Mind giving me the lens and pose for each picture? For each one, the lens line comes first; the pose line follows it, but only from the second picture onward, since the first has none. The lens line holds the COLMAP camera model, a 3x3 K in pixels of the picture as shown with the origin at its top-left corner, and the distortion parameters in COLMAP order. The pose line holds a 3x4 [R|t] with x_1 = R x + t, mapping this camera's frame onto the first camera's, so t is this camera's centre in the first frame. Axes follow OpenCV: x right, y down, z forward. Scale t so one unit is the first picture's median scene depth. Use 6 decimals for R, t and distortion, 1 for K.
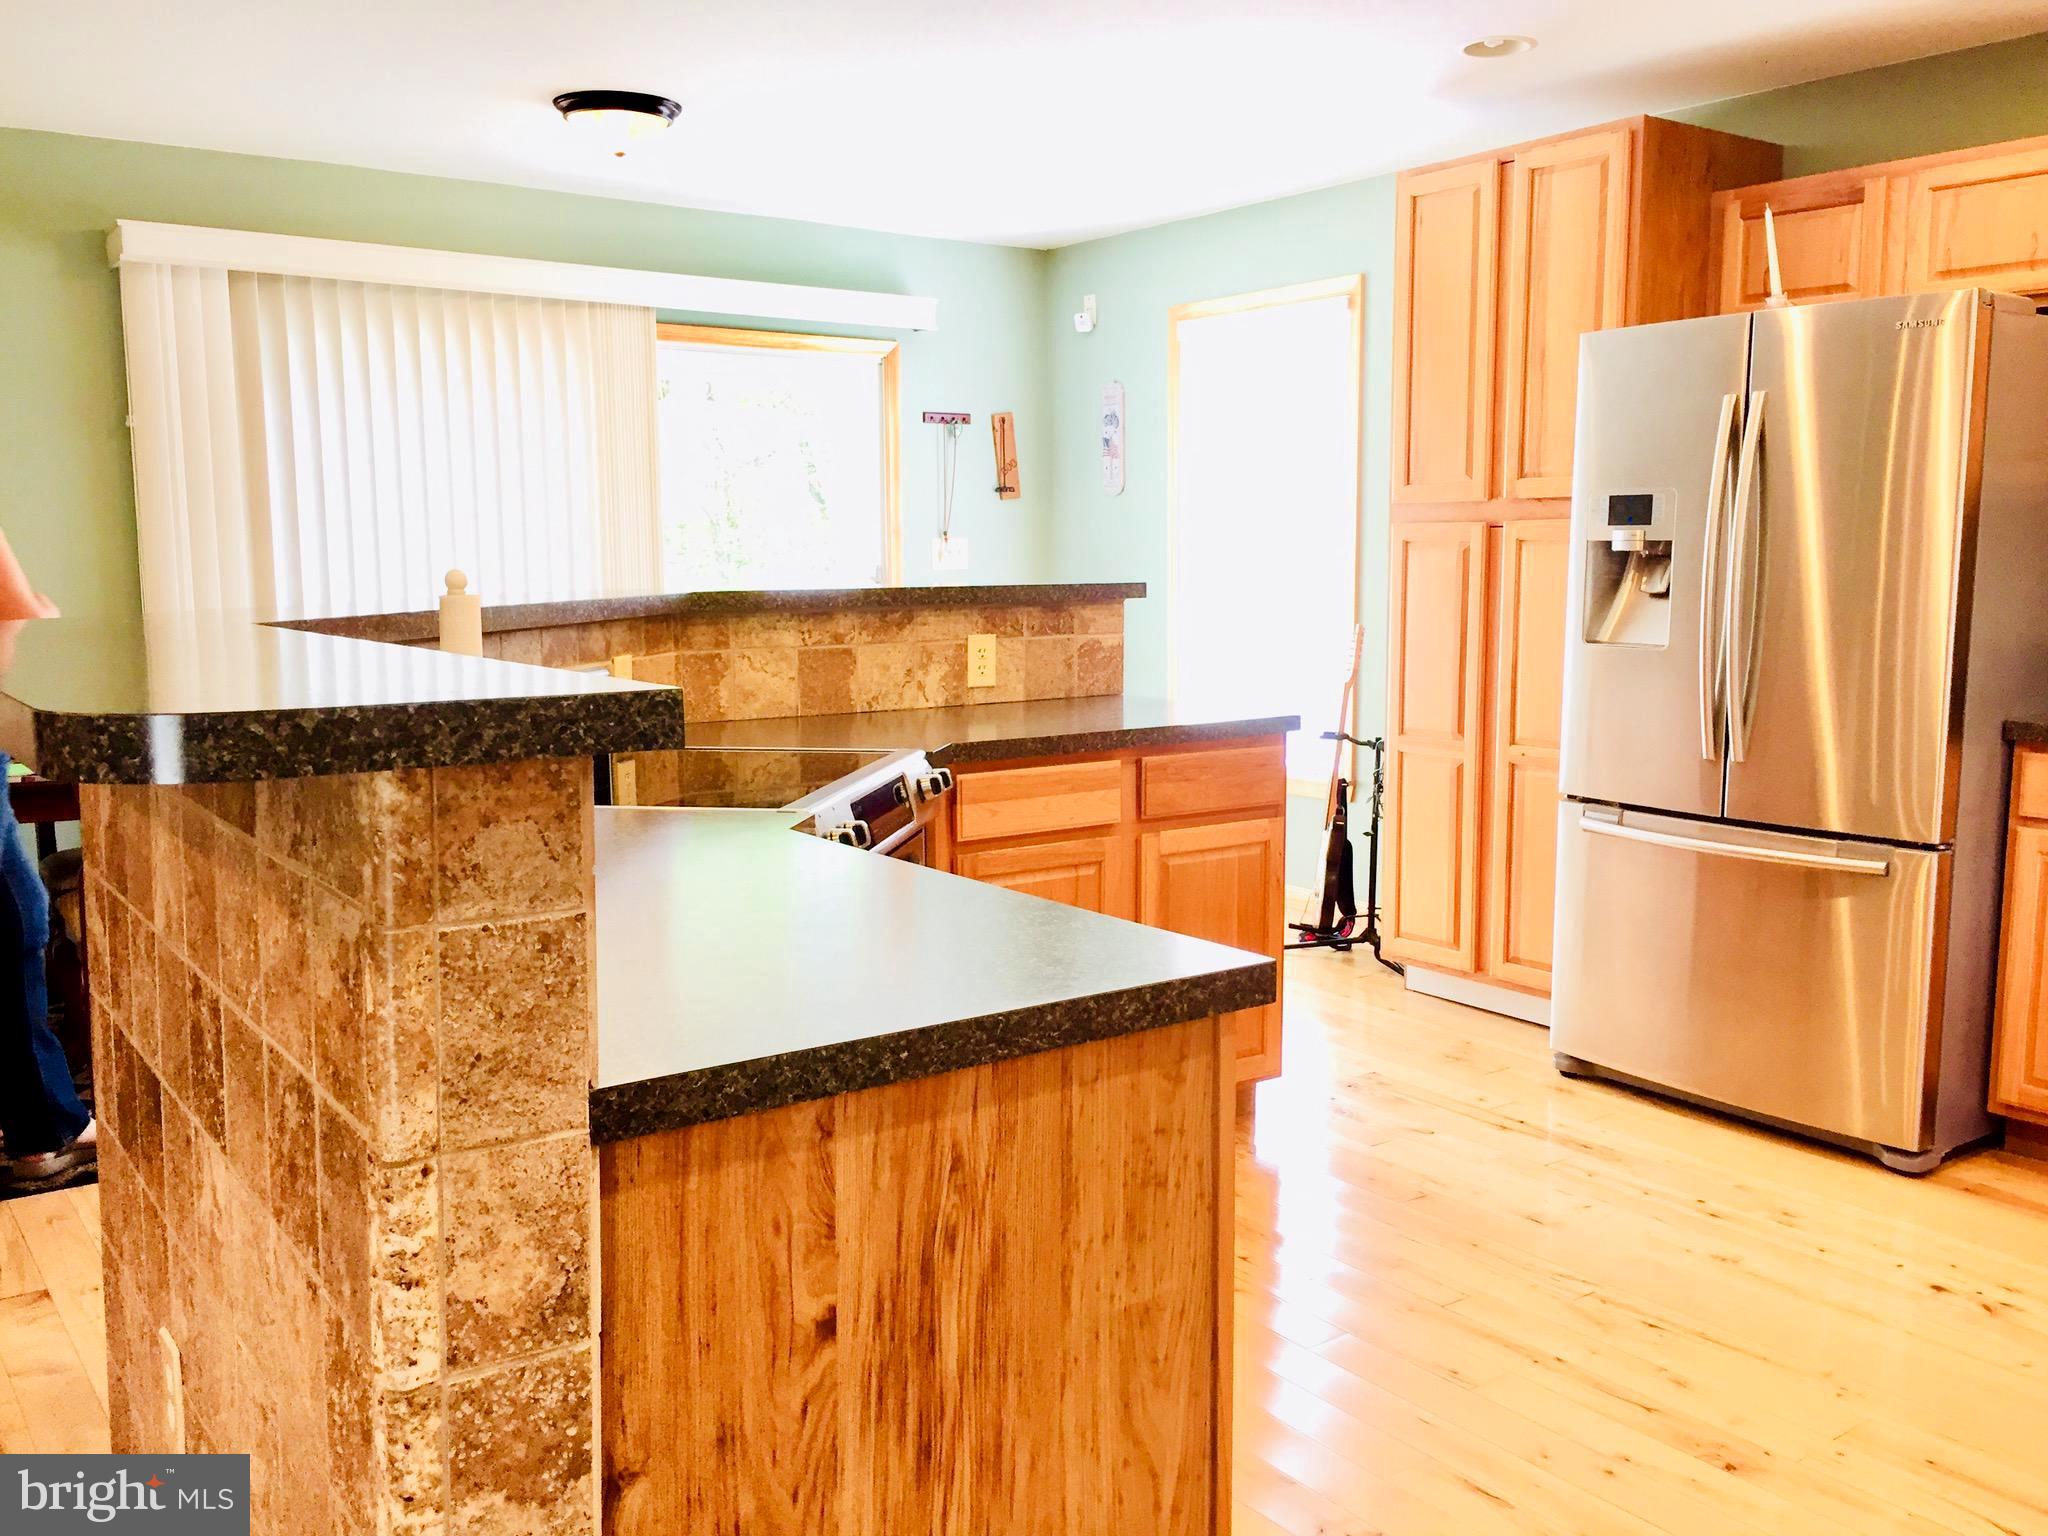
lens RADIAL K [[1765.2, 0, 1019.1], [0, 1765.2, 766.8], [0, 0, 1]] dist [0.071926, -0.093144]
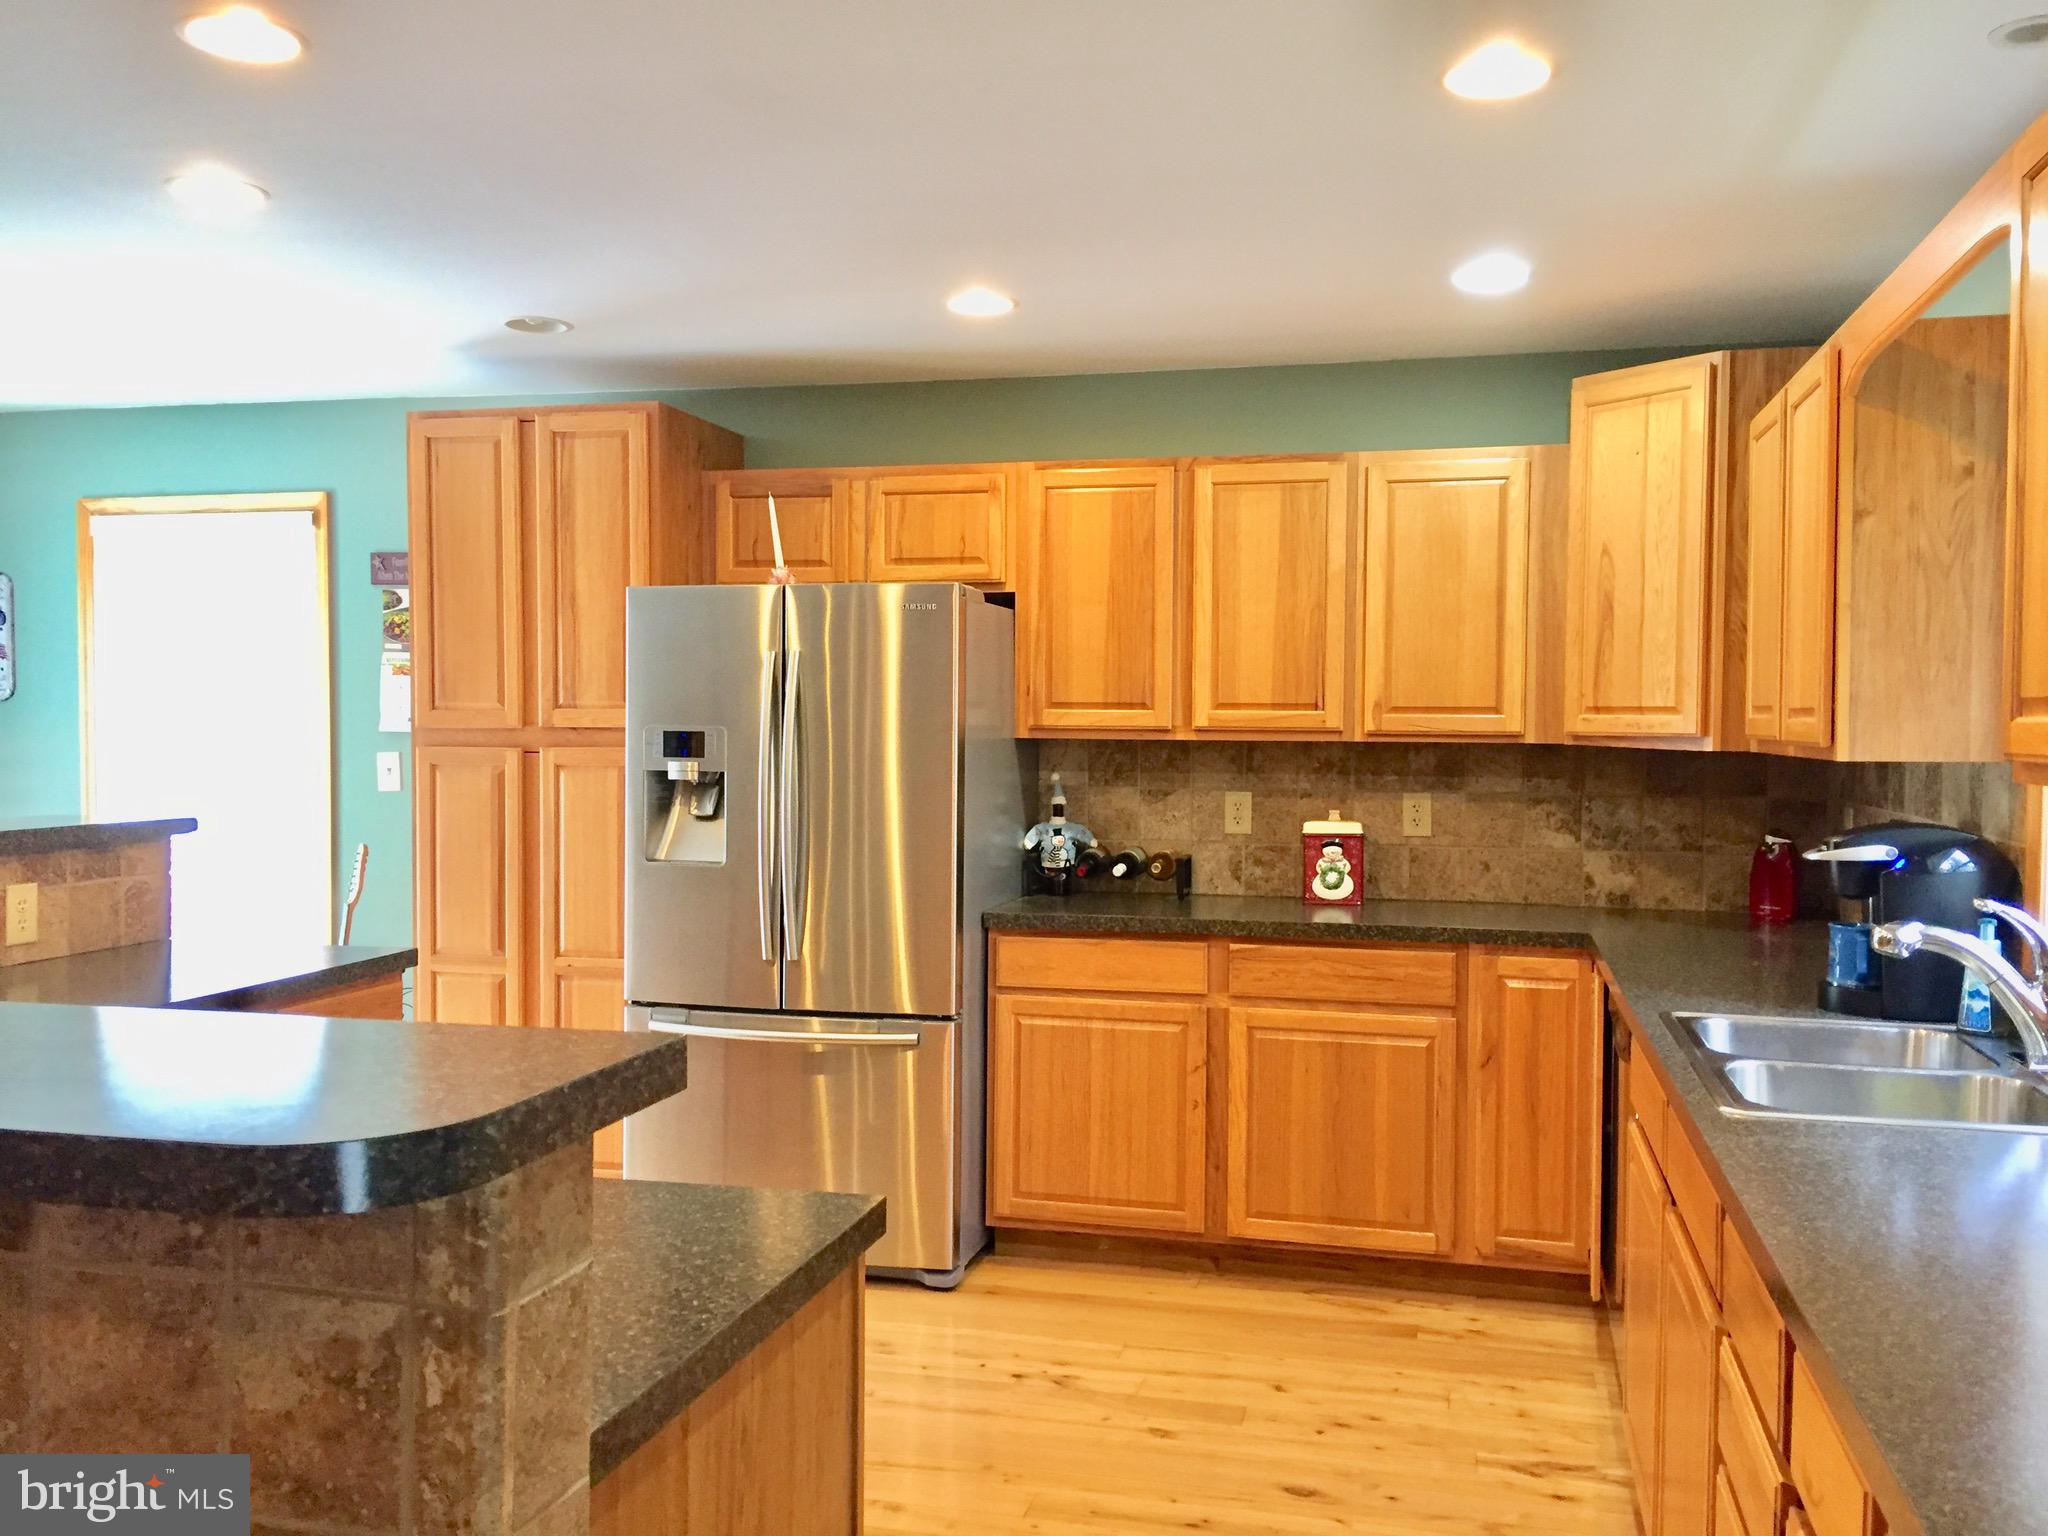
lens RADIAL K [[1765.2, 0, 1025.3], [0, 1765.2, 763.0], [0, 0, 1]] dist [0.071926, -0.093144]
pose [[0.765980, -0.010286, 0.642783, -0.214240], [0.074455, 0.994563, -0.072810, -0.033885], [-0.638539, 0.103630, 0.762581, 0.001771]]
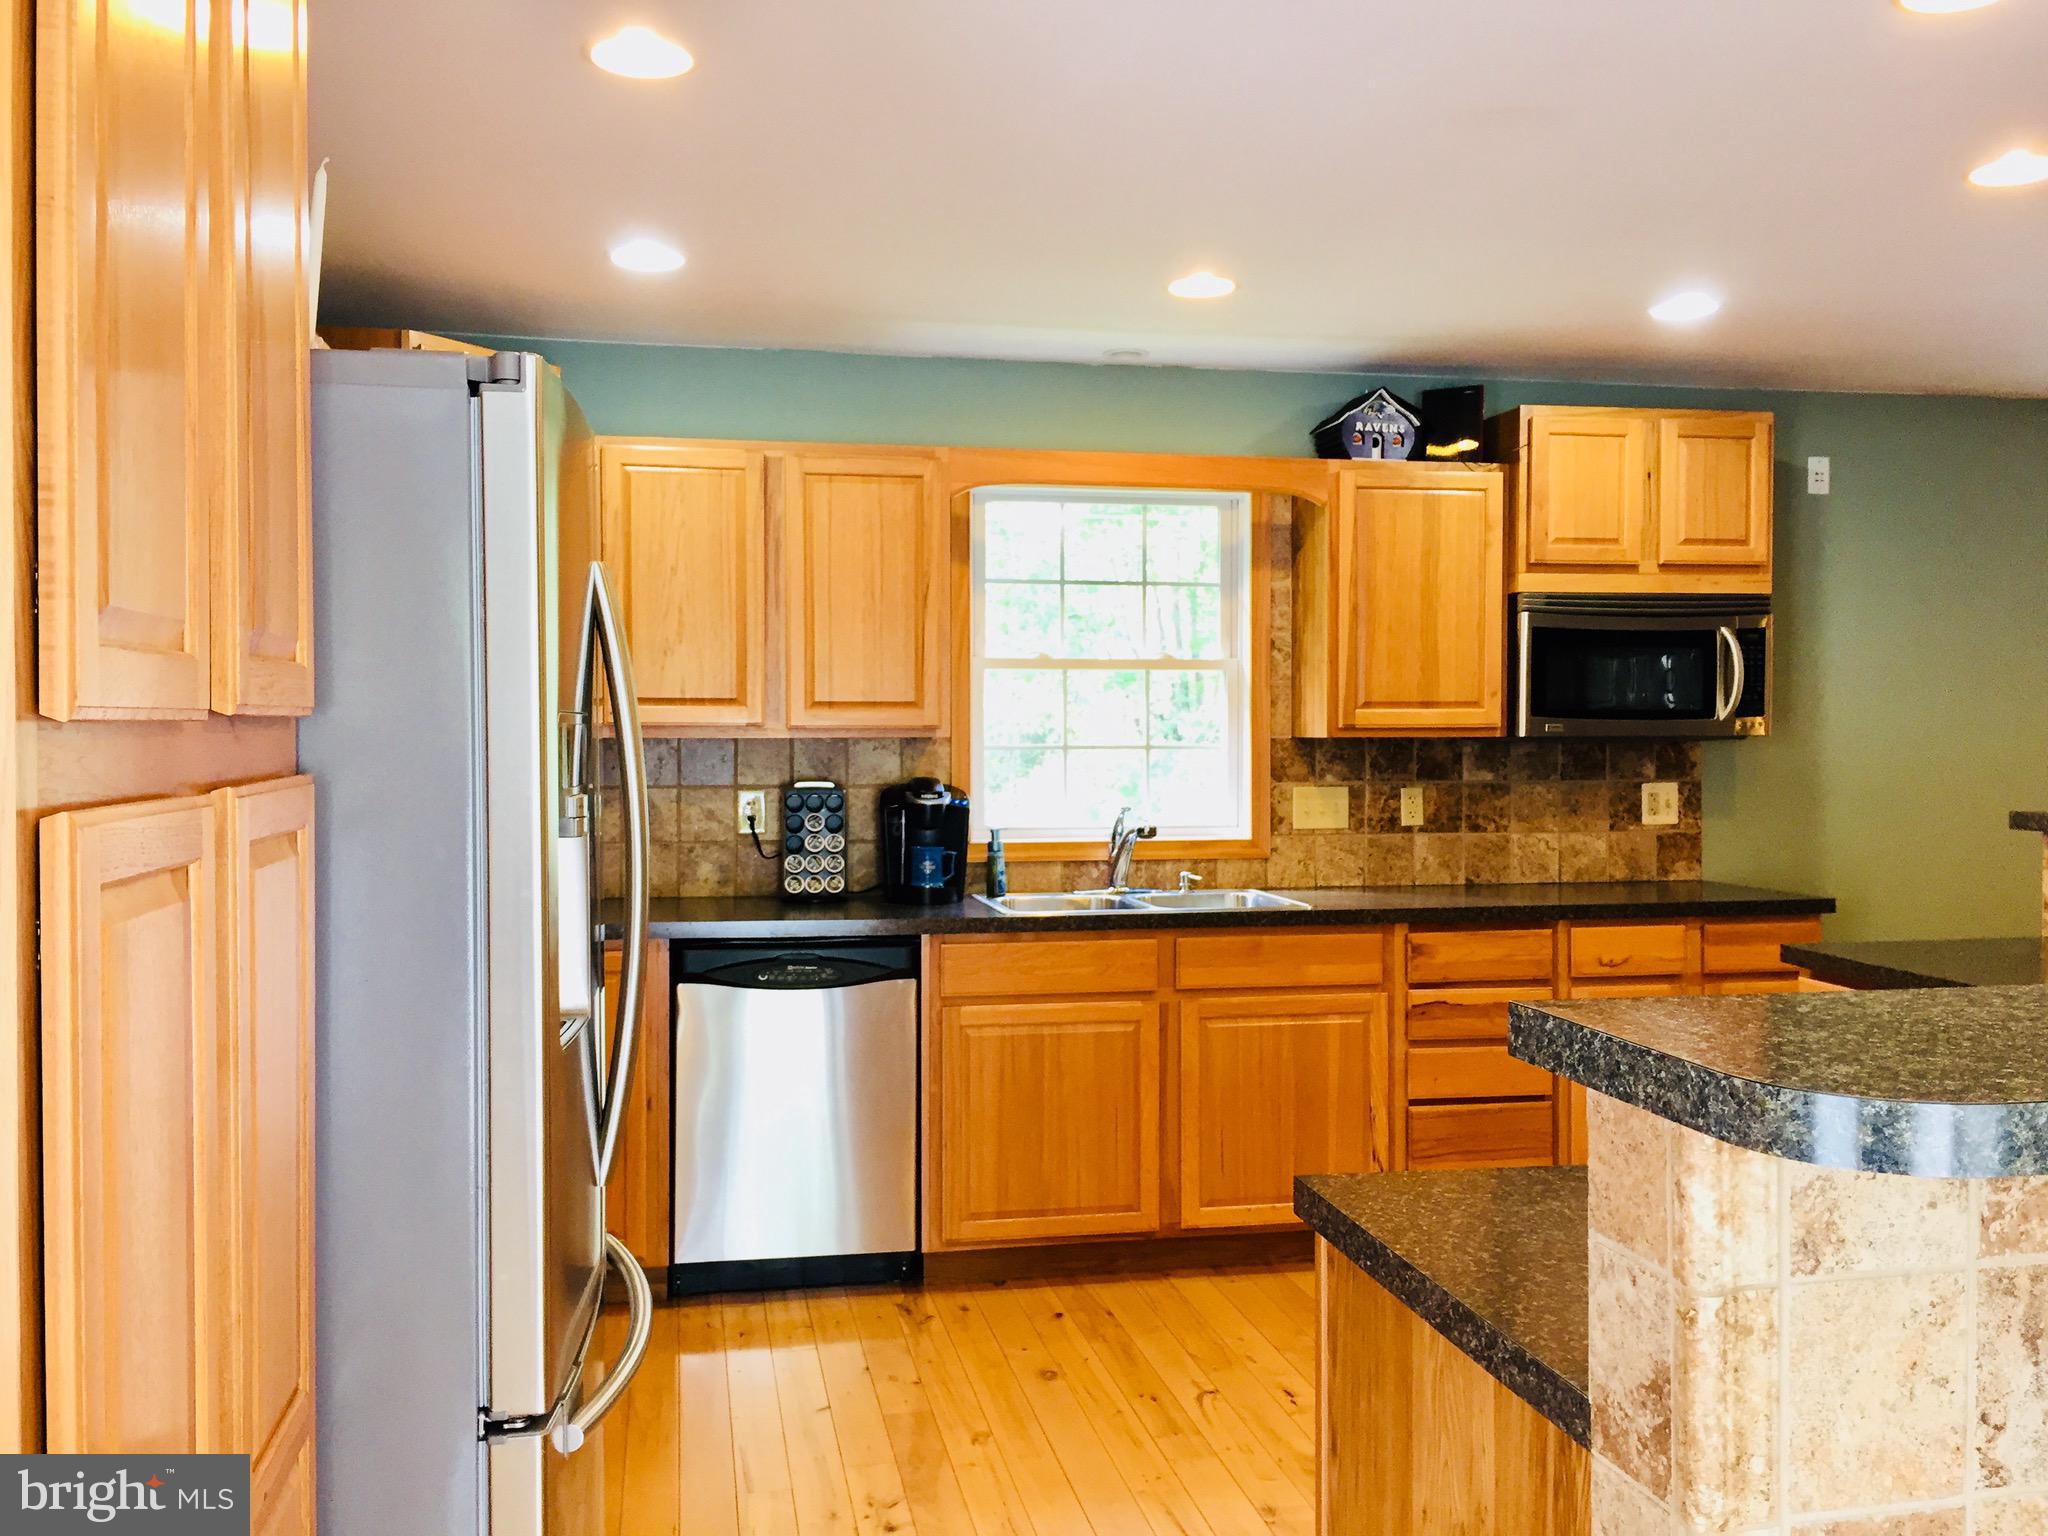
lens RADIAL K [[1765.2, 0, 1027.8], [0, 1765.2, 773.8], [0, 0, 1]] dist [0.071926, -0.093144]
pose [[-0.912888, -0.007662, 0.408139, 0.032756], [0.054040, 0.988756, 0.139434, -0.199174], [-0.404618, 0.149344, -0.902209, 1.385897]]
